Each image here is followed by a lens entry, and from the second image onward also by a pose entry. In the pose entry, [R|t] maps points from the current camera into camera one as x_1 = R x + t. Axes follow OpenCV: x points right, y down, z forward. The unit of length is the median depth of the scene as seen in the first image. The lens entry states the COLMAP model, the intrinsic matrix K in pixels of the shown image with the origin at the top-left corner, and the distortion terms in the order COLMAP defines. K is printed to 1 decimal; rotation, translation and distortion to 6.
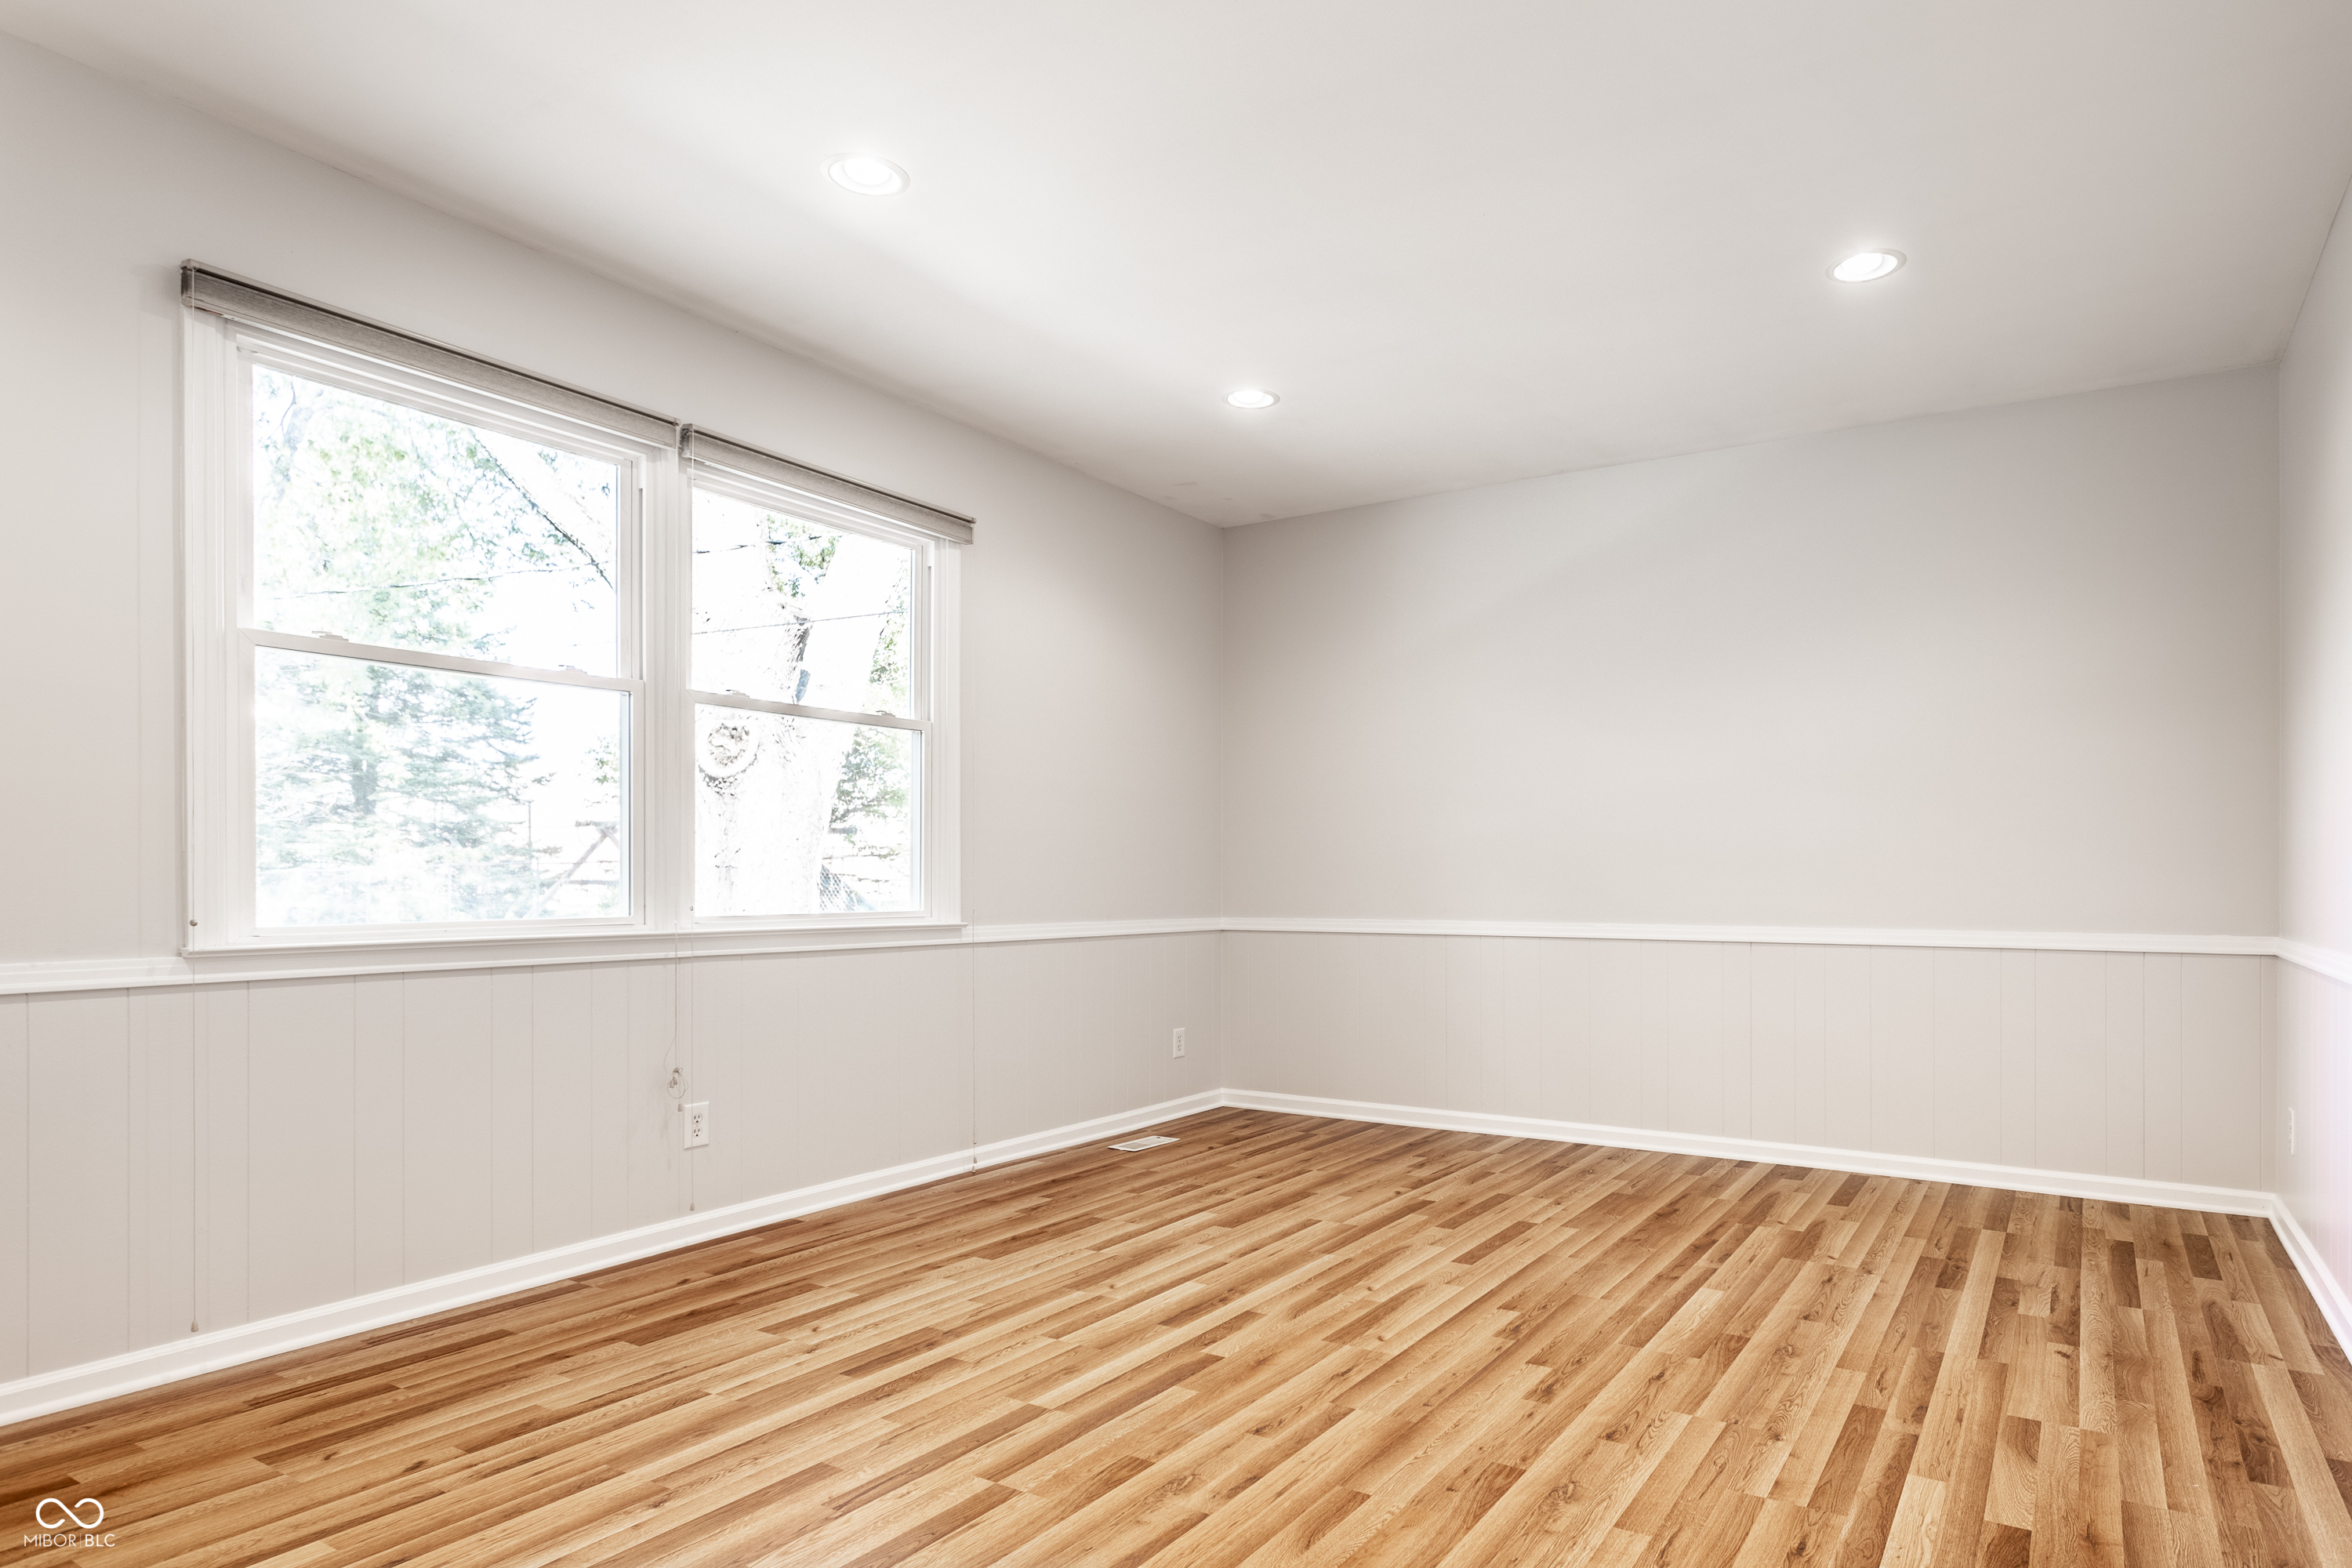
lens RADIAL K [[1315.2, 0, 1285.5], [0, 1315.2, 860.3], [0, 0, 1]] dist [-0.007124, 0.001825]
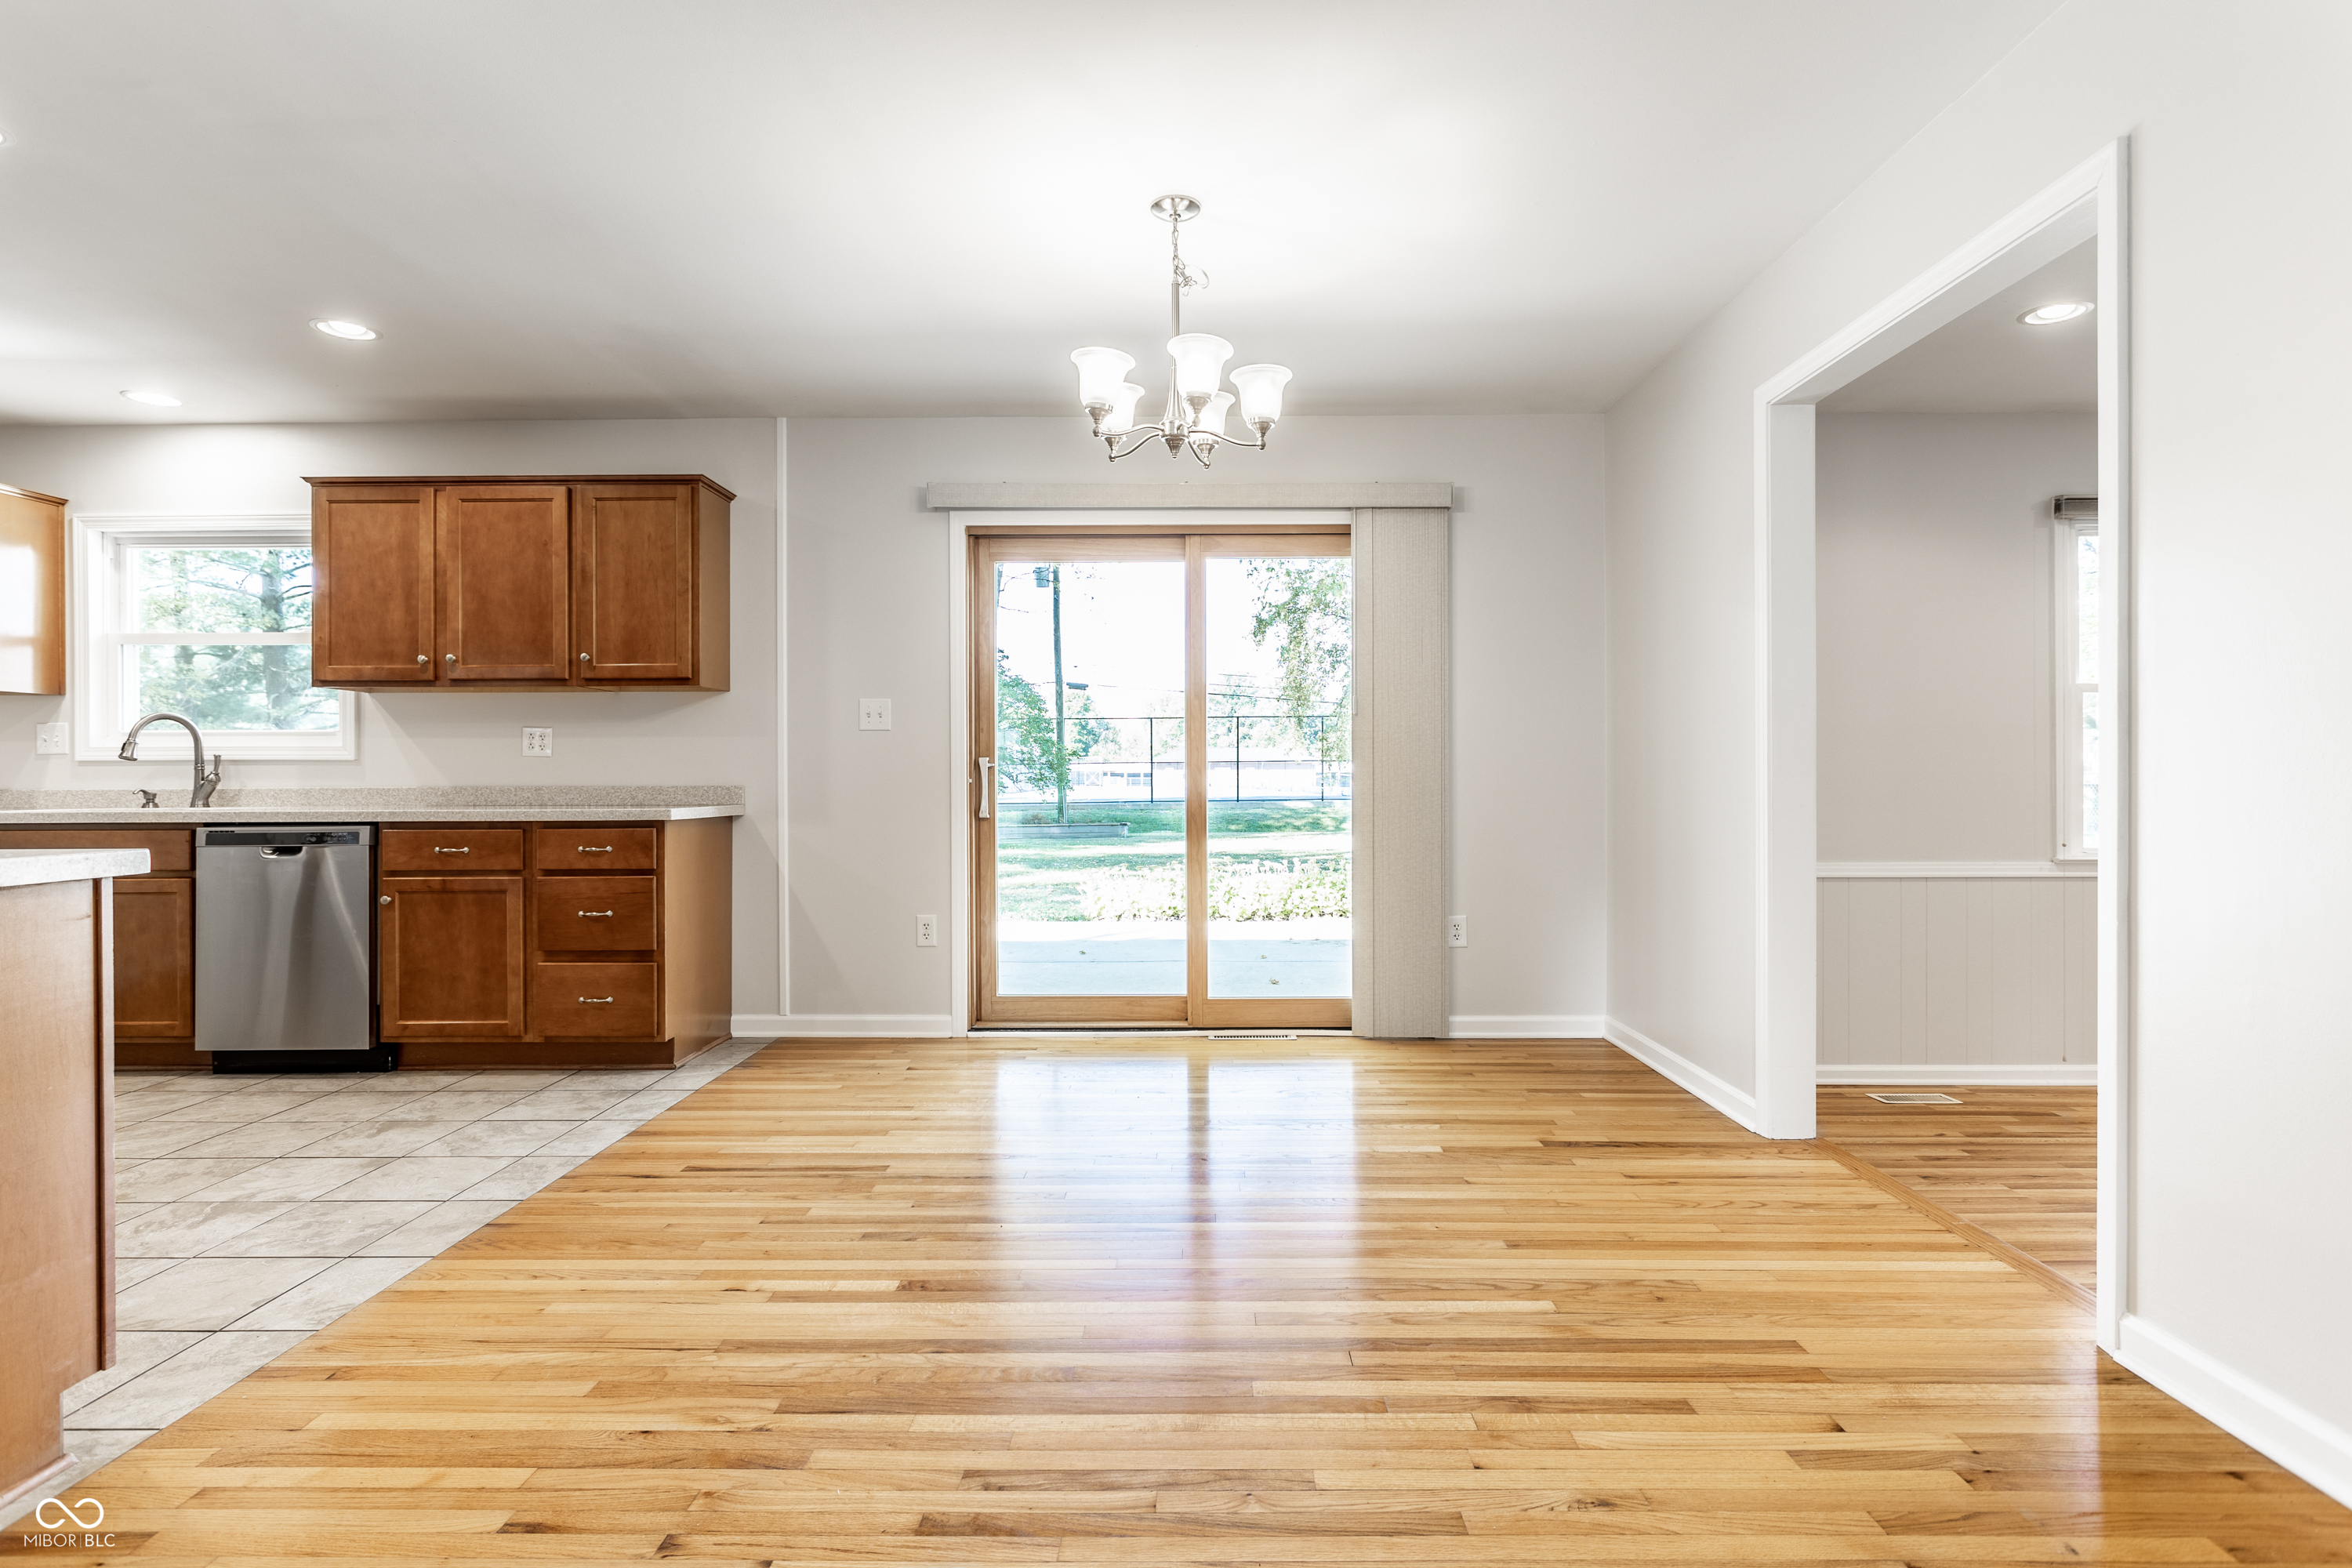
lens RADIAL K [[1194.6, 0, 1176.0], [0, 1194.6, 784.0], [0, 0, 1]] dist [0.003611, 0.000791]
pose [[0.504454, -0.001412, -0.863437, 0.016155], [0.014166, 0.999878, 0.006641, -0.063446], [0.863322, -0.015581, 0.504412, -0.887737]]
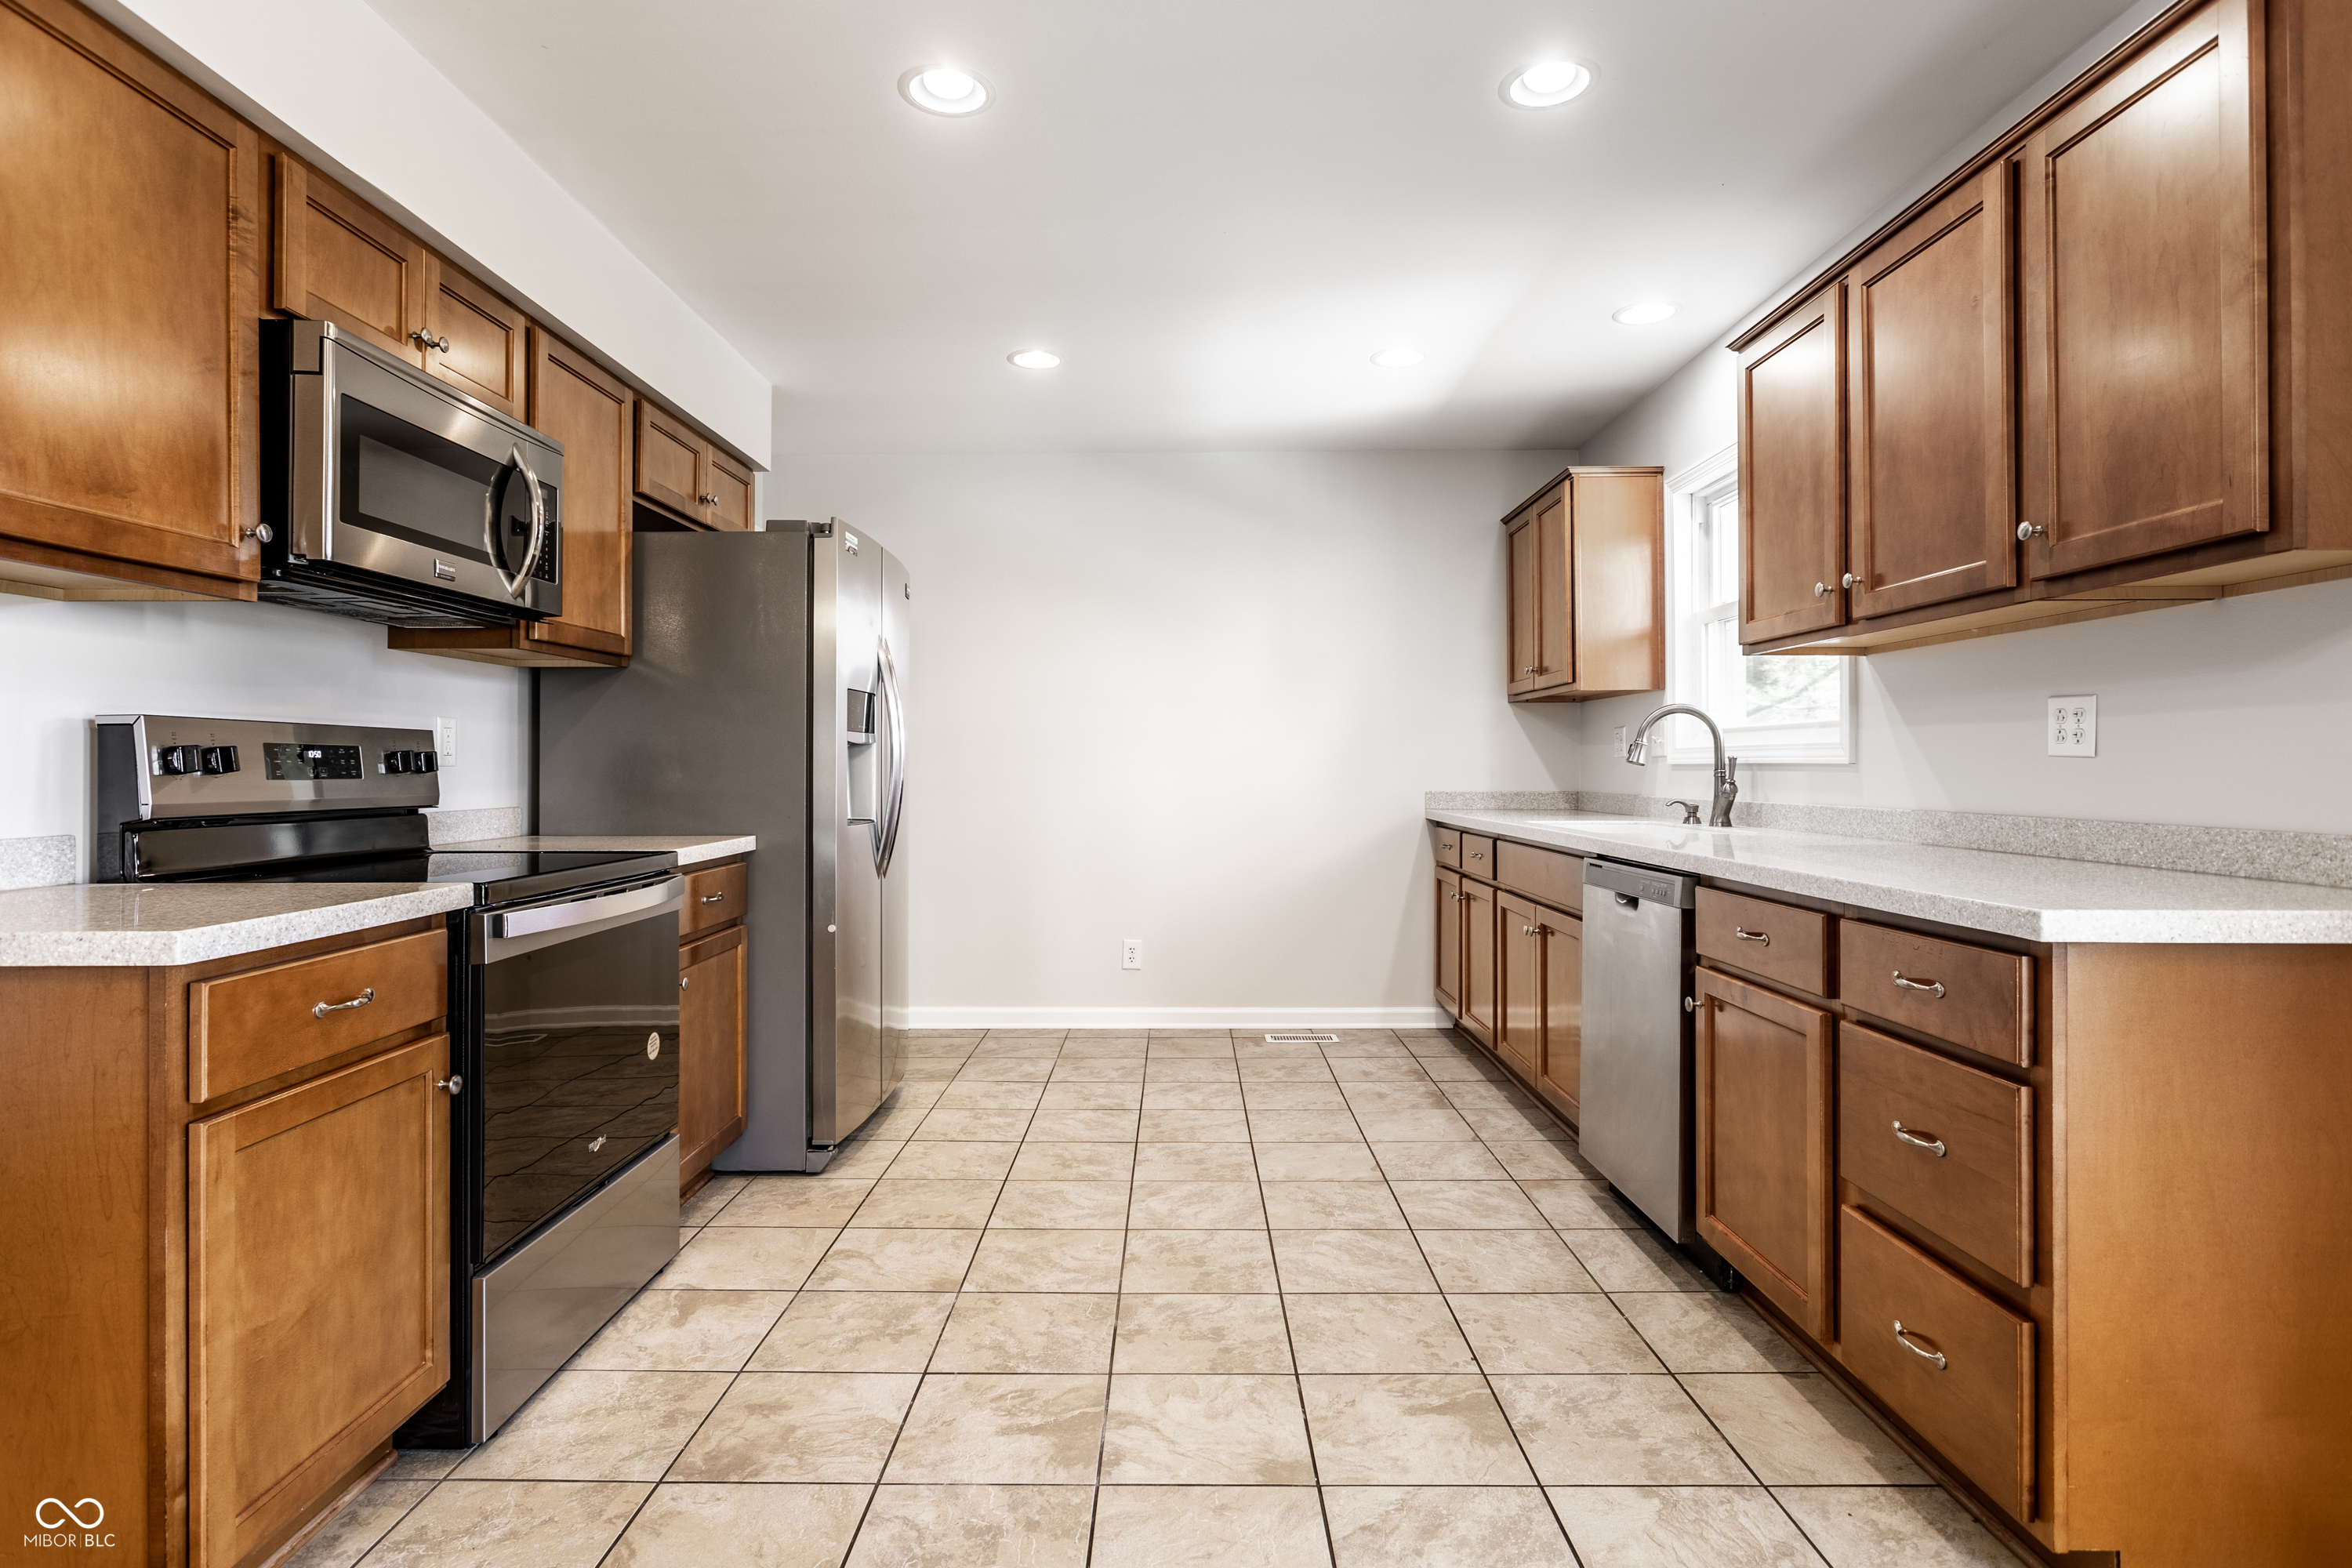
lens RADIAL K [[1188.8, 0, 1162.4], [0, 1188.8, 760.3], [0, 0, 1]] dist [-0.005719, 0.001321]
pose [[-0.861059, -0.005412, -0.508476, -0.937215], [0.003957, 0.999842, -0.017343, -0.088886], [0.508490, -0.016945, -0.860901, -0.446461]]
